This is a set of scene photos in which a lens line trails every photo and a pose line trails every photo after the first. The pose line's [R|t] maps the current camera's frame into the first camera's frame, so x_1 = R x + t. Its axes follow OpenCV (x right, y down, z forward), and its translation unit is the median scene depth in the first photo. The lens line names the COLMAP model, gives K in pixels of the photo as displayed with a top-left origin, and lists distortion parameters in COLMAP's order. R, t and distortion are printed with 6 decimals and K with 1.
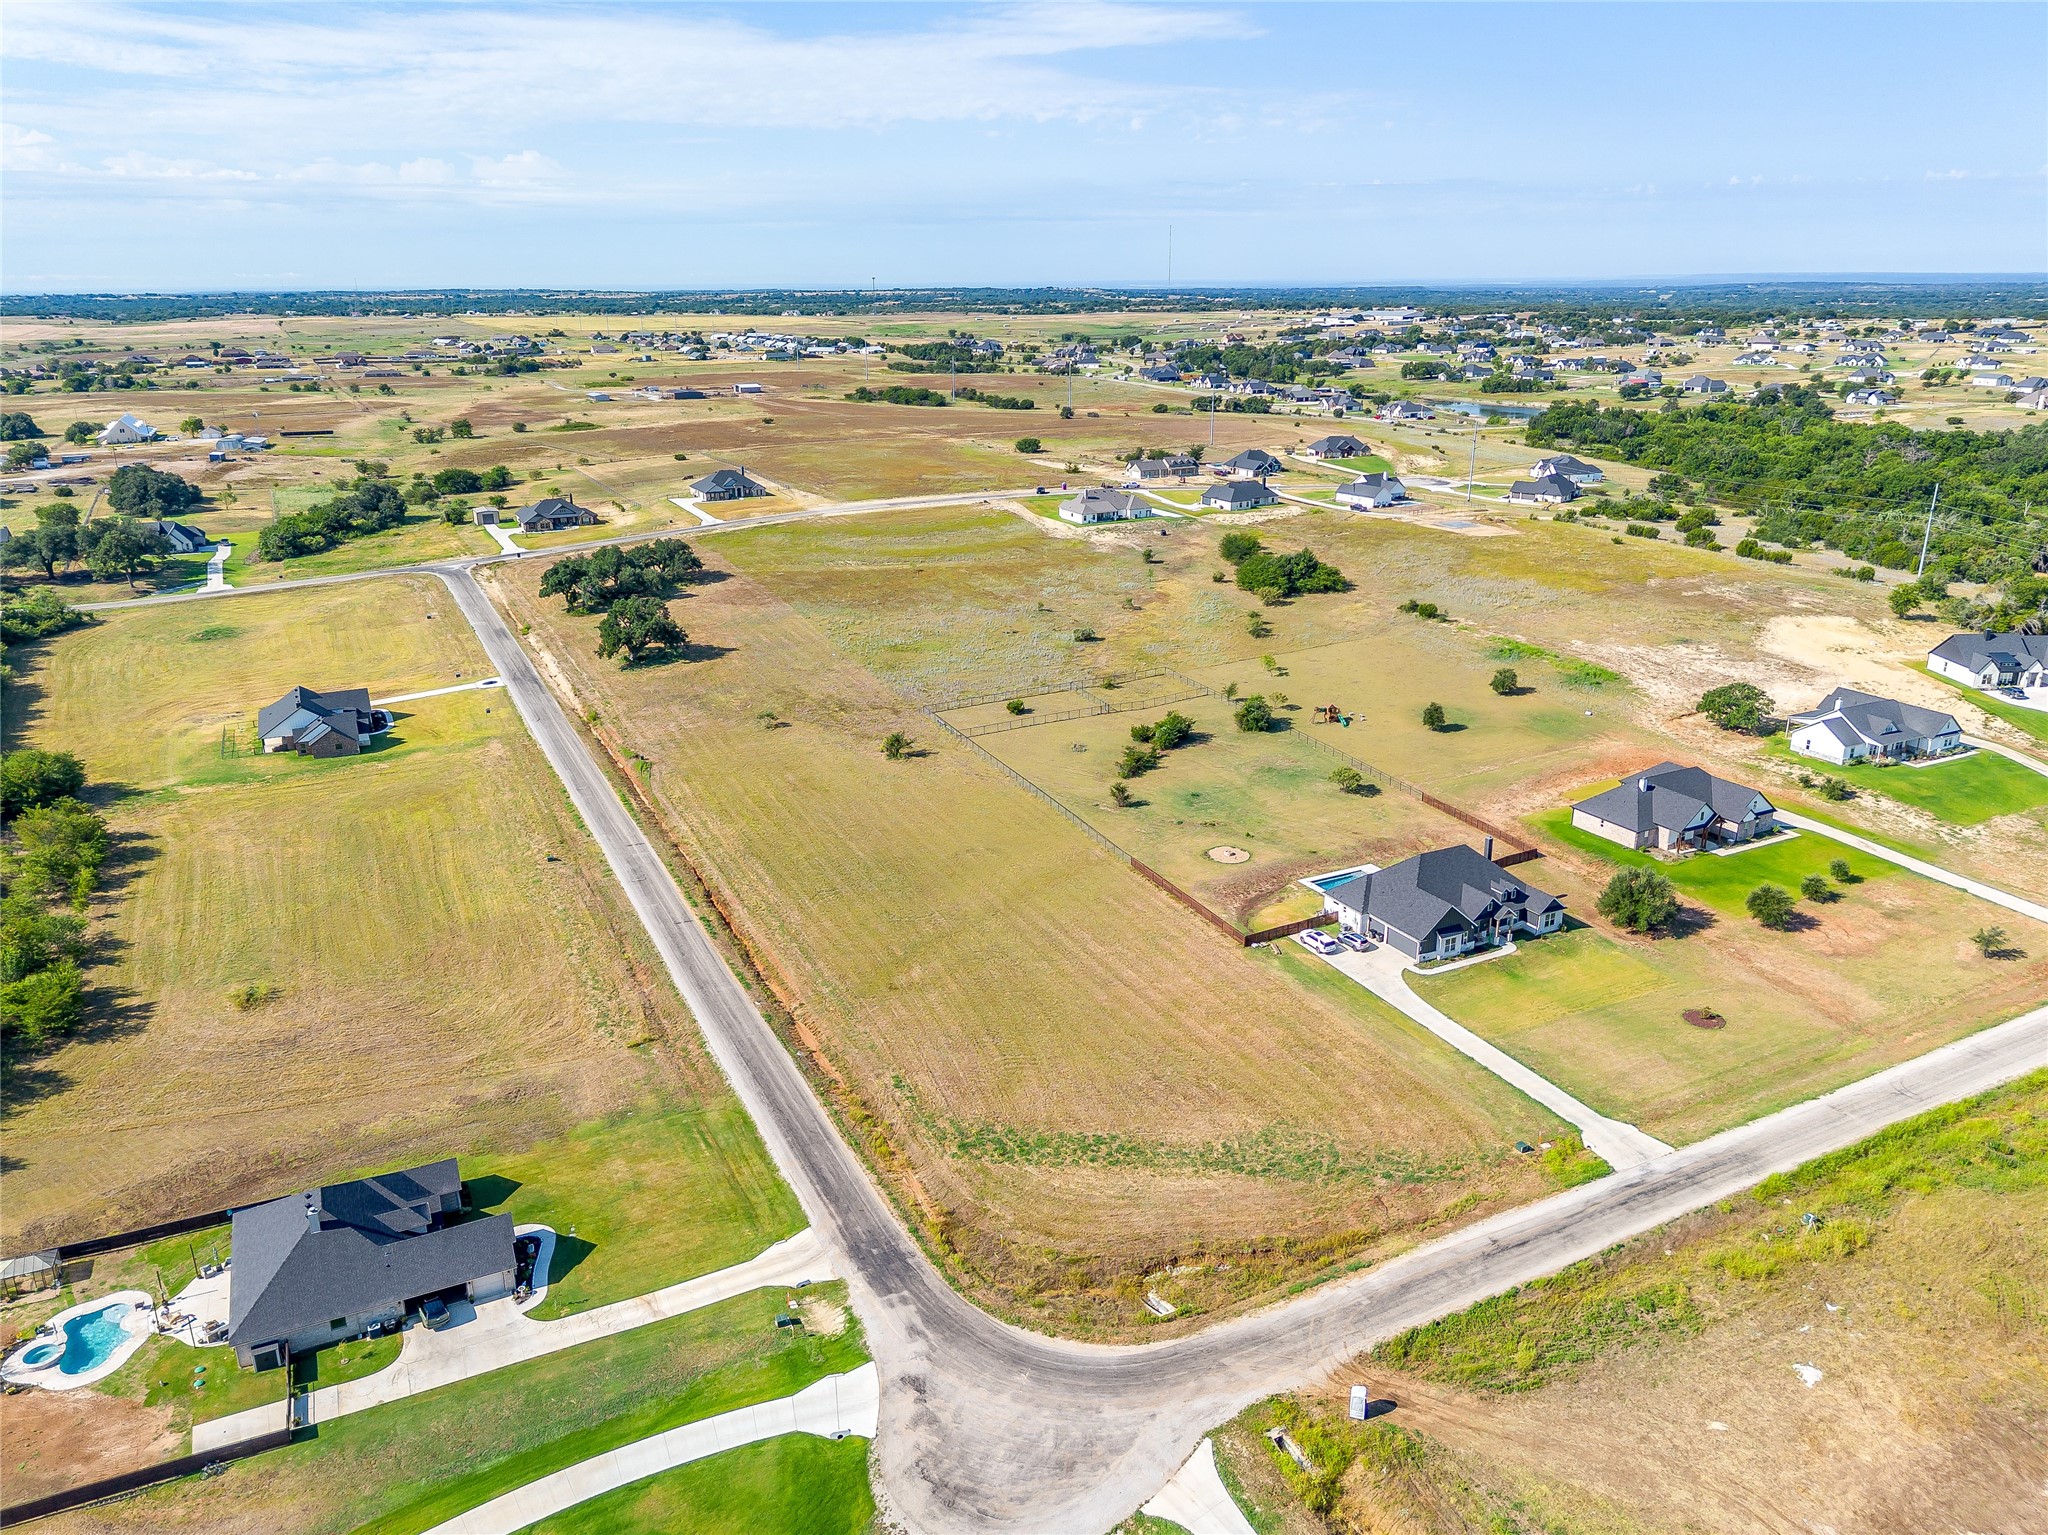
lens RADIAL K [[1433.3, 0, 1010.0], [0, 1433.3, 778.6], [0, 0, 1]] dist [0.077494, -0.079929]
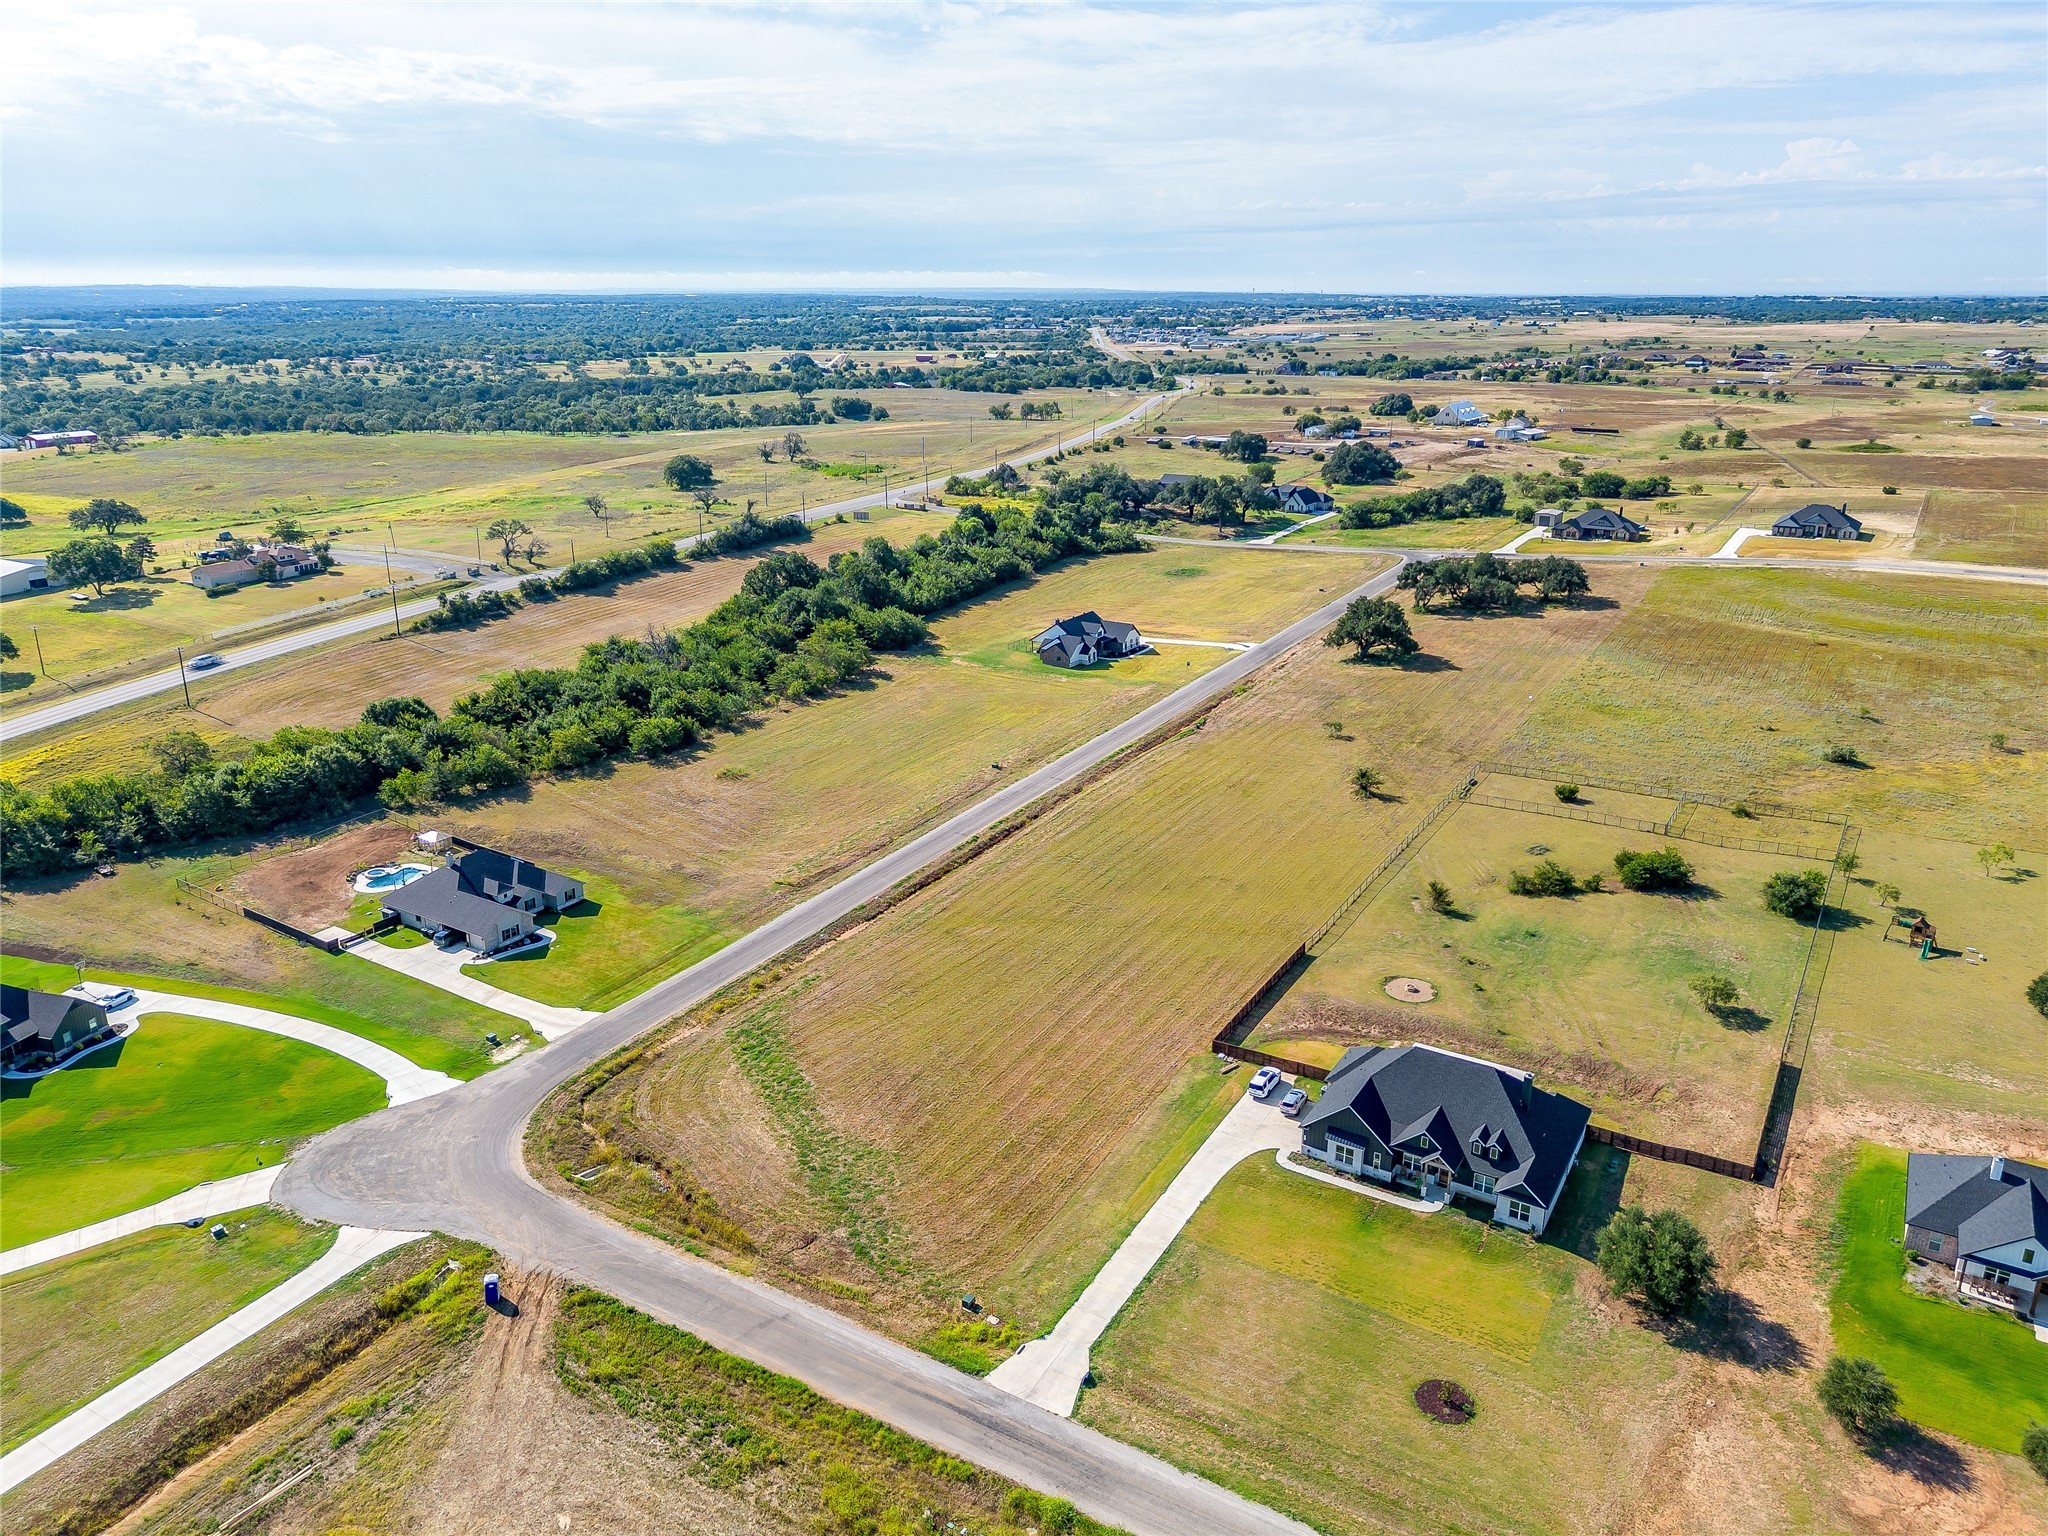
lens RADIAL K [[1446.2, 0, 1033.8], [0, 1446.2, 773.5], [0, 0, 1]] dist [0.085957, -0.101406]
pose [[0.528145, 0.280199, -0.801593, 0.633347], [-0.286215, 0.947492, 0.142620, -0.113654], [0.799465, 0.154104, 0.580610, 0.311997]]
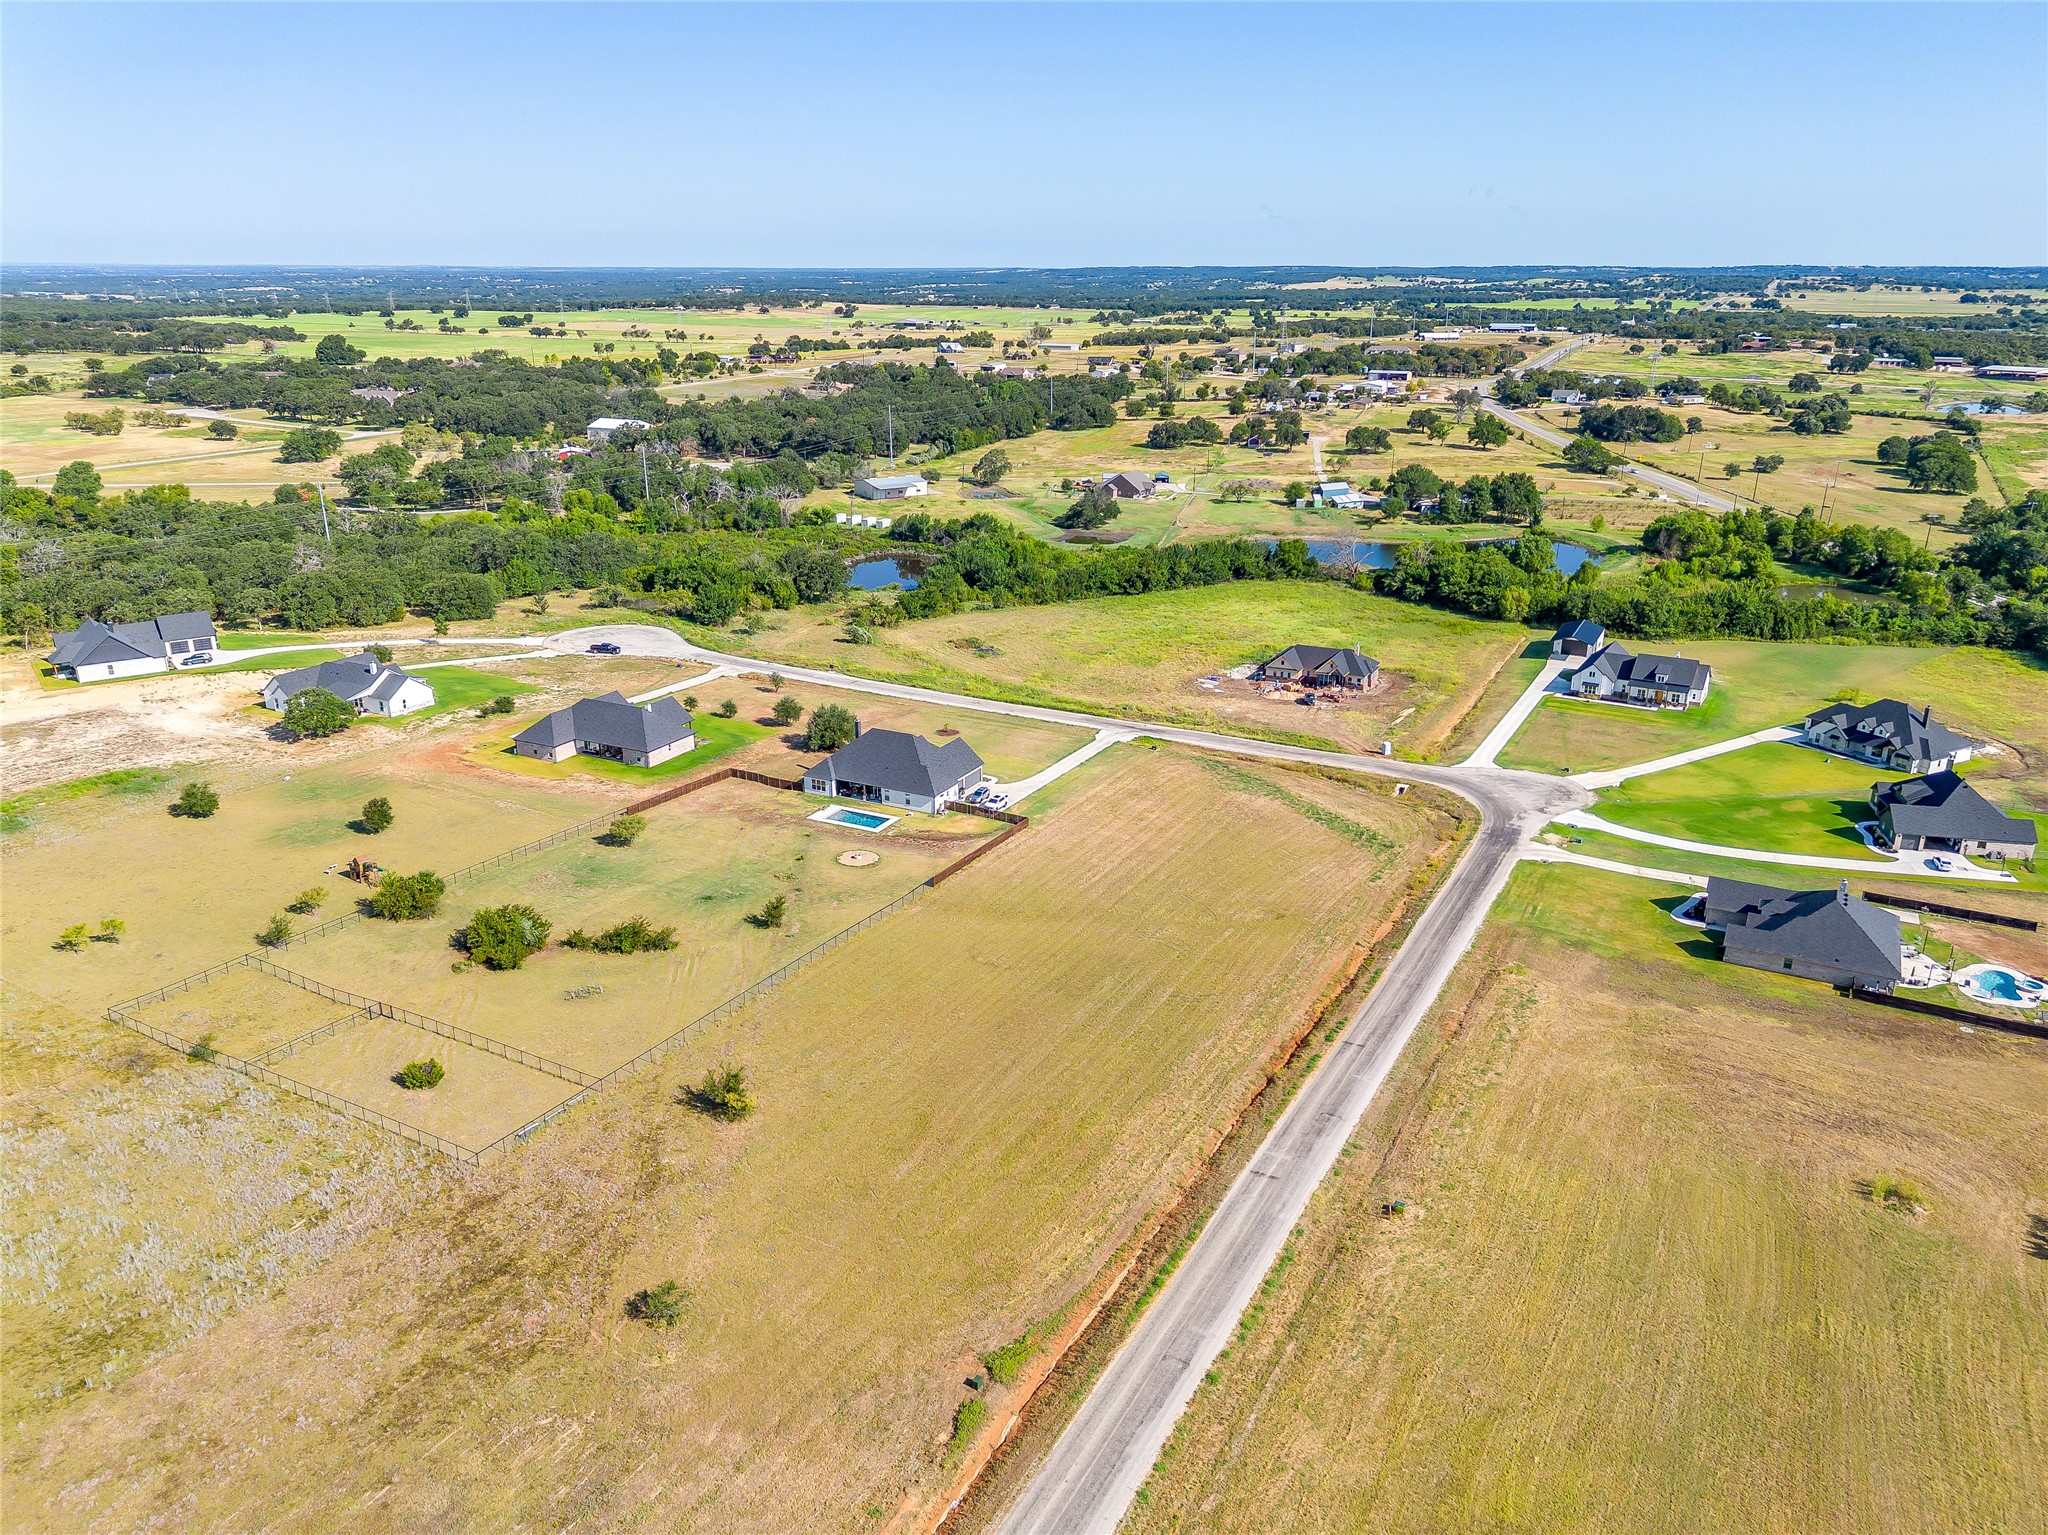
lens RADIAL K [[1446.2, 0, 1033.8], [0, 1446.2, 773.0], [0, 0, 1]] dist [0.085957, -0.101406]
pose [[-0.583241, -0.258406, 0.770102, -0.621729], [0.273968, 0.829924, 0.485970, -0.414985], [-0.764704, 0.494421, -0.413251, 1.218001]]
